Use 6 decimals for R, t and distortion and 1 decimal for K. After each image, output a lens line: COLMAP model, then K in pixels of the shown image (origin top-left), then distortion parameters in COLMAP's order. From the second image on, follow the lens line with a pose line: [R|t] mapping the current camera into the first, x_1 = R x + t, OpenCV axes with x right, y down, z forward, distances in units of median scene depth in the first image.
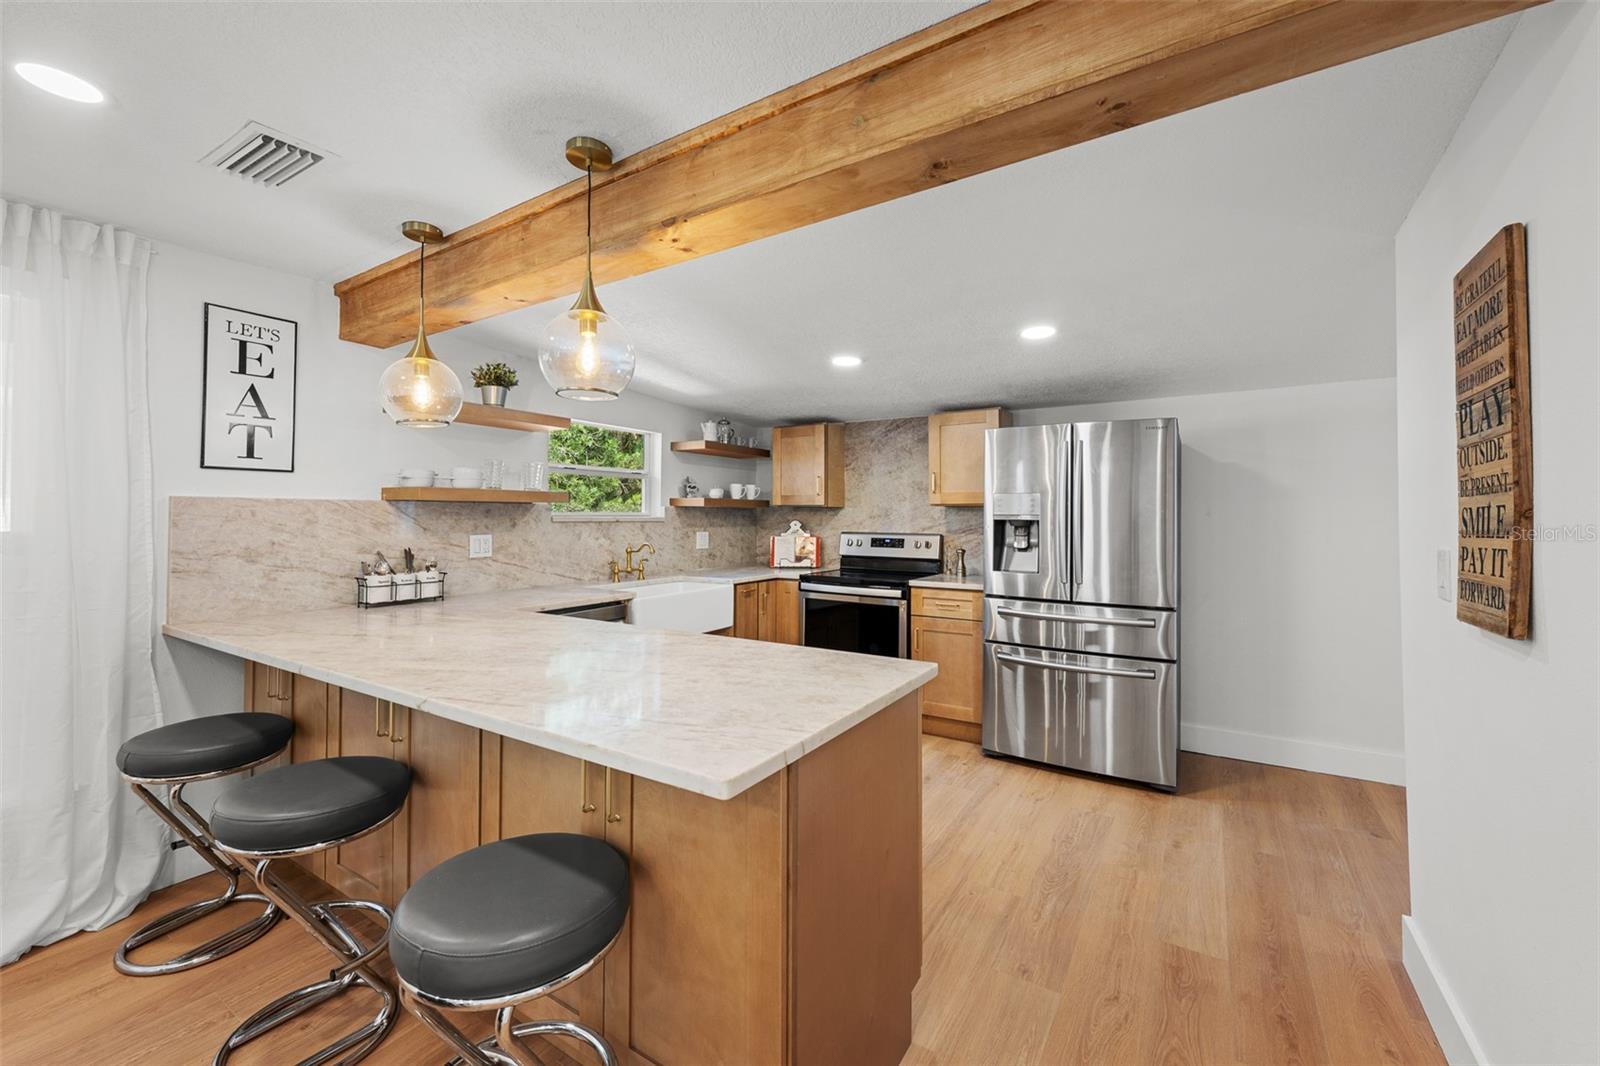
lens RADIAL K [[635.6, 0, 804.0], [0, 635.6, 503.2], [0, 0, 1]] dist [-0.001593, 0.000516]
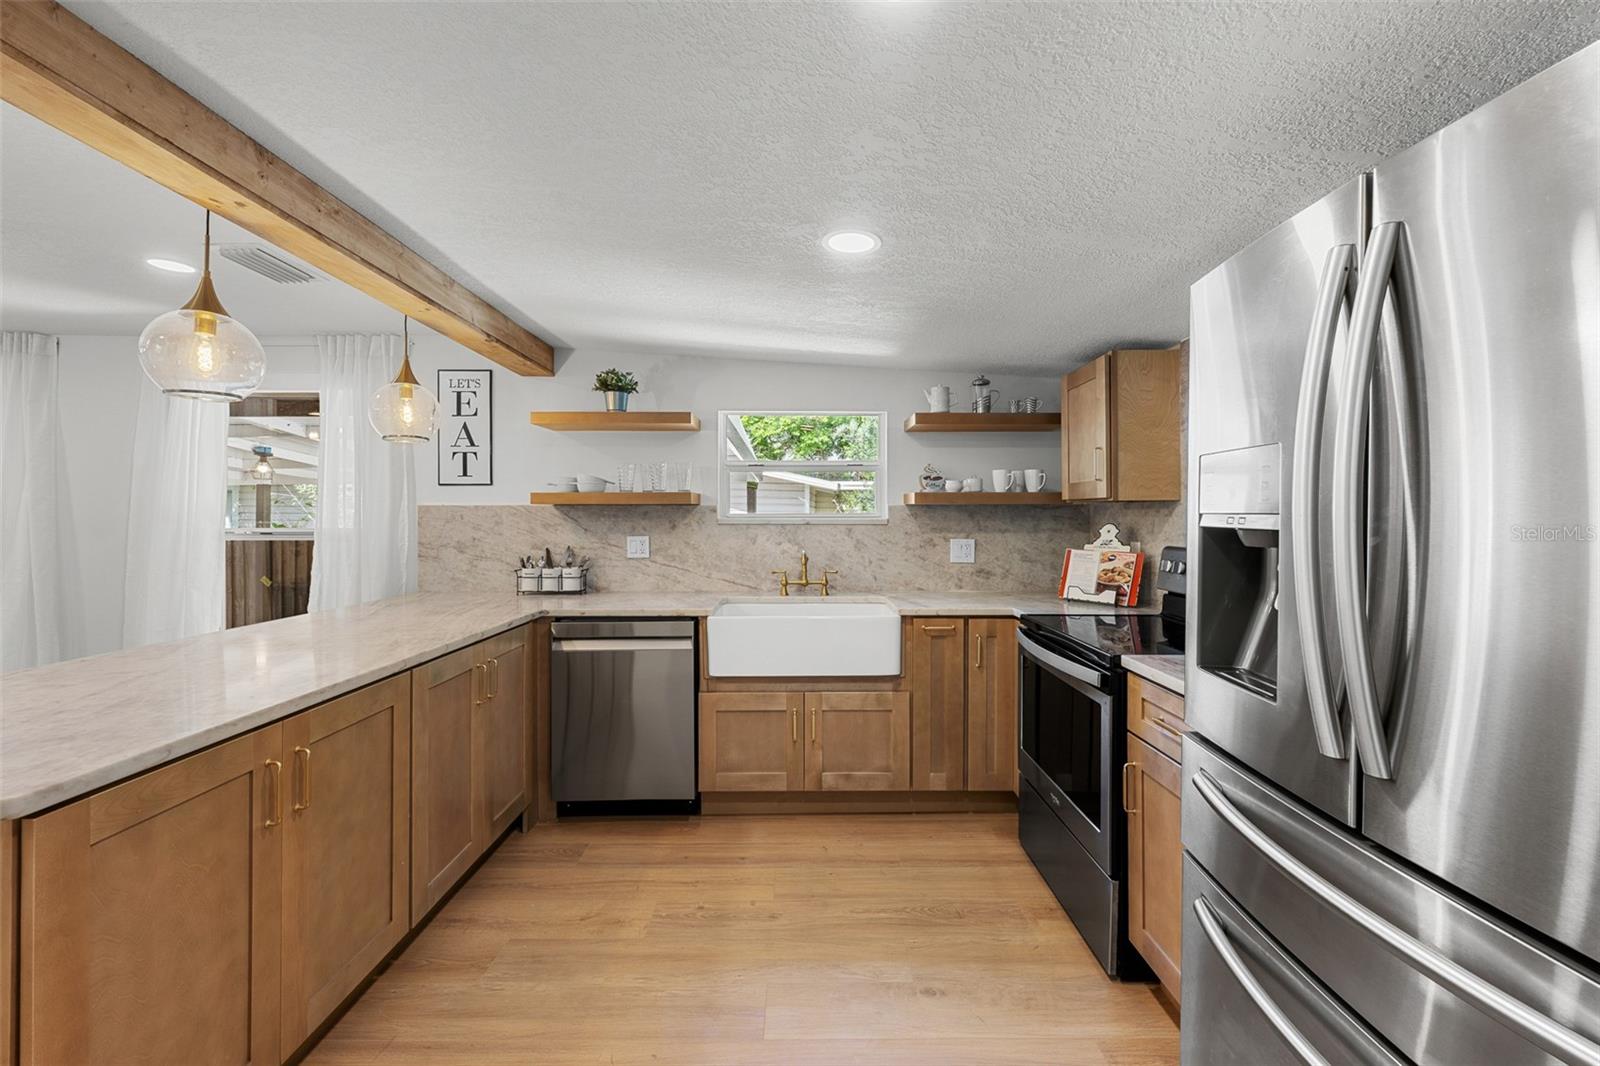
lens RADIAL K [[635.6, 0, 812.2], [0, 635.6, 508.0], [0, 0, 1]] dist [-0.001593, 0.000516]
pose [[0.539825, -0.018310, -0.841578, 0.548497], [0.019904, 0.999762, -0.008984, 0.019688], [0.841542, -0.011901, 0.540060, 0.713903]]
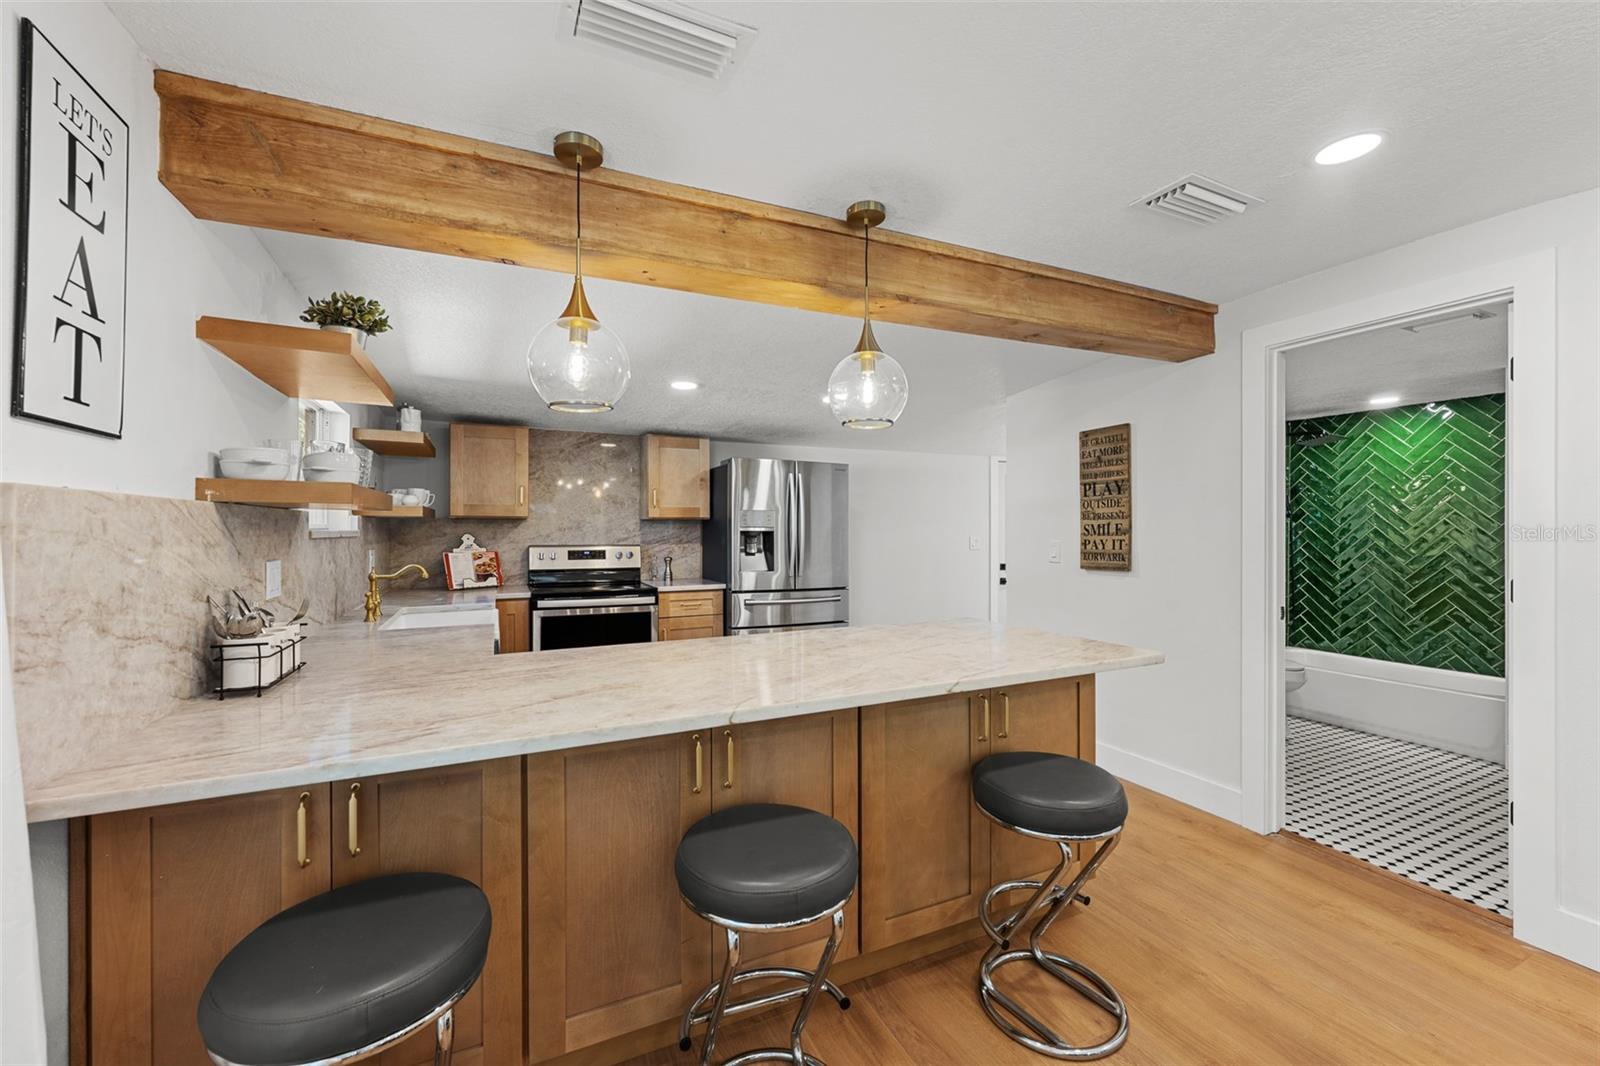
lens RADIAL K [[635.6, 0, 799.5], [0, 635.6, 531.1], [0, 0, 1]] dist [-0.001593, 0.000516]
pose [[0.543528, -0.006526, 0.839366, -0.780033], [-0.015459, 0.999722, 0.017784, 0.003082], [-0.839249, -0.022642, 0.543276, 0.262556]]
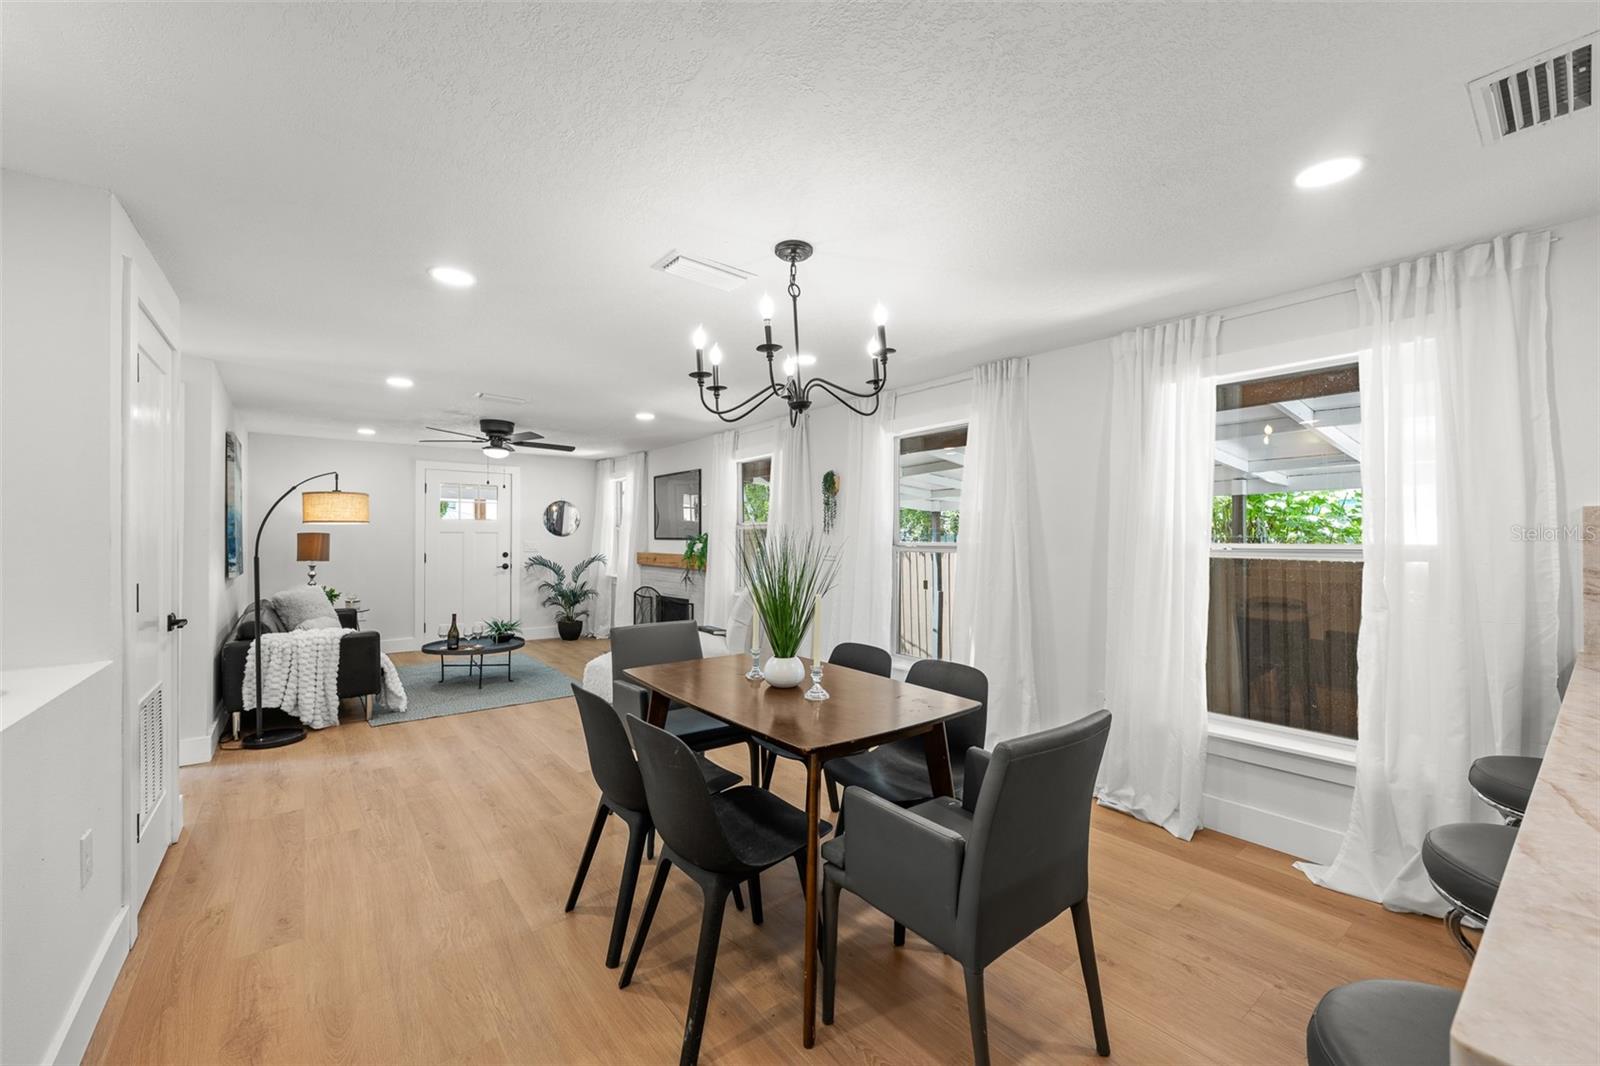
lens RADIAL K [[635.6, 0, 798.0], [0, 635.6, 536.8], [0, 0, 1]] dist [-0.001593, 0.000516]
pose [[-0.341472, -0.004290, -0.939882, 0.146731], [0.020069, 0.999728, -0.011854, 0.014080], [0.939678, -0.022910, -0.341293, 0.203930]]
